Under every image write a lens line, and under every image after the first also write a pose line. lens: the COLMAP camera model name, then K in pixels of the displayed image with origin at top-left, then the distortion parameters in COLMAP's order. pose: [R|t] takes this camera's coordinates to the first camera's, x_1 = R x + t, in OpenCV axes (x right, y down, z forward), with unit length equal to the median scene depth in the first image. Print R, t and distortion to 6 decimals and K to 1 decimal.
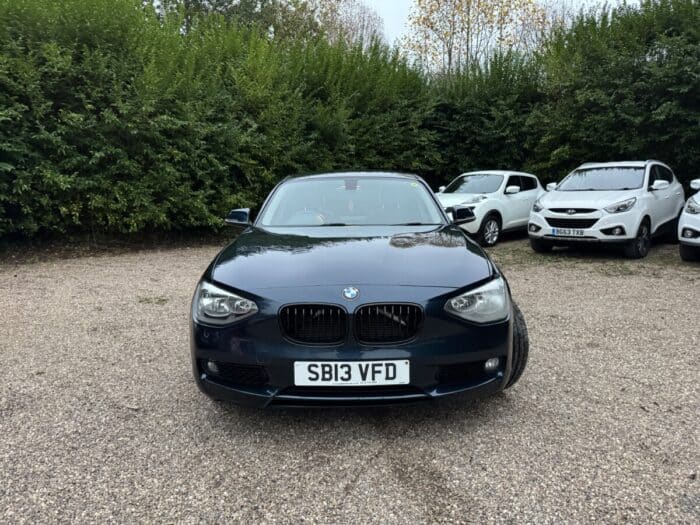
lens RADIAL K [[486.3, 0, 351.0], [0, 486.3, 275.4], [0, 0, 1]] dist [0.038179, -0.073505]
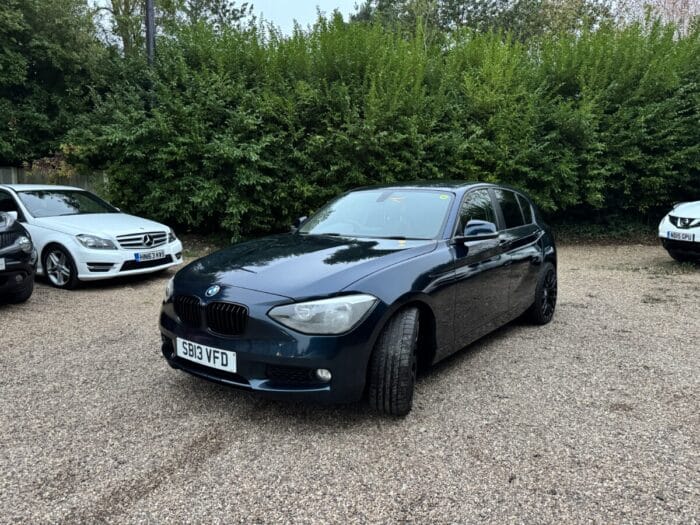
lens RADIAL K [[486.3, 0, 351.0], [0, 486.3, 275.4], [0, 0, 1]] dist [0.038179, -0.073505]
pose [[0.795778, 0.096323, -0.597879, 0.285636], [-0.098007, 0.994739, 0.029812, -0.021044], [0.597606, 0.034873, 0.801031, 0.058828]]
